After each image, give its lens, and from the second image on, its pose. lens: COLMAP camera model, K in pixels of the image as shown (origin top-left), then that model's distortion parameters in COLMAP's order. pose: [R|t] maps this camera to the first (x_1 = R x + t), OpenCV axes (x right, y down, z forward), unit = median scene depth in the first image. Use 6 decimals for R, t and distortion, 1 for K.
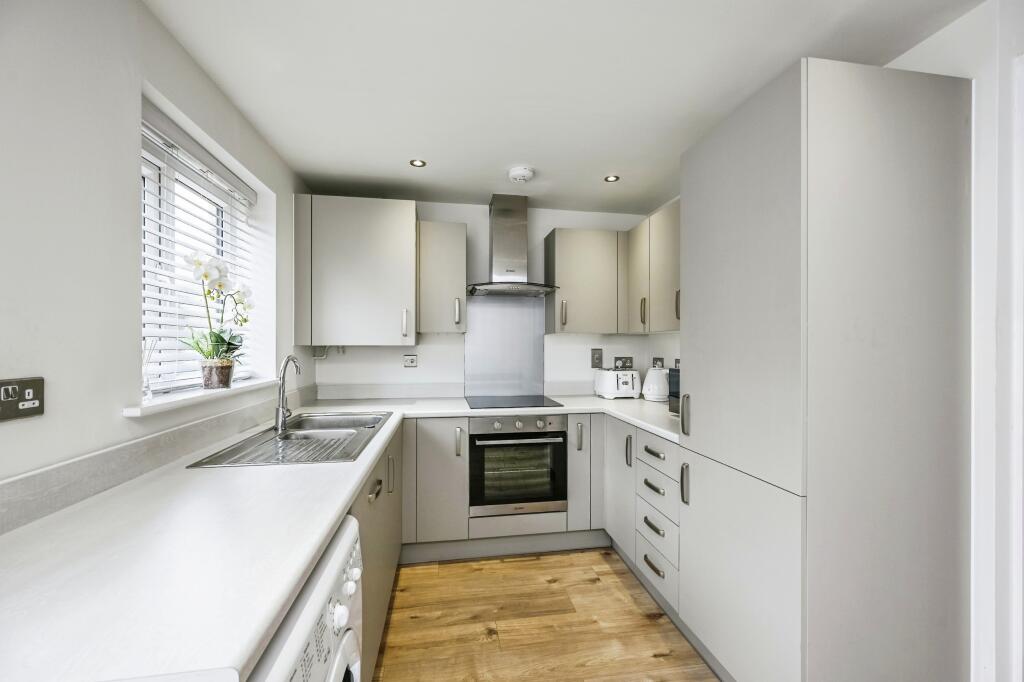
lens RADIAL K [[412.0, 0, 508.0], [0, 412.0, 347.1], [0, 0, 1]] dist [0.000377, 0.000602]
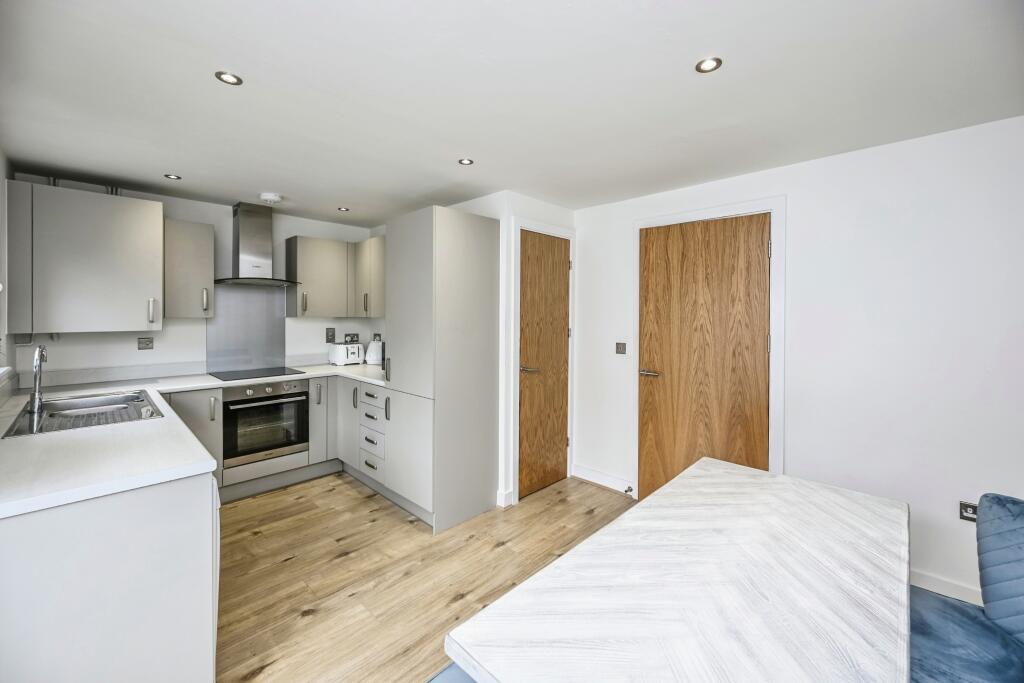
lens RADIAL K [[417.8, 0, 511.5], [0, 417.8, 313.5], [0, 0, 1]] dist [-0.000539, 0.000128]
pose [[0.802054, 0.001580, 0.597249, -0.147867], [0.000214, 0.999996, -0.002933, -0.049045], [-0.597251, 0.002480, 0.802051, -0.518694]]
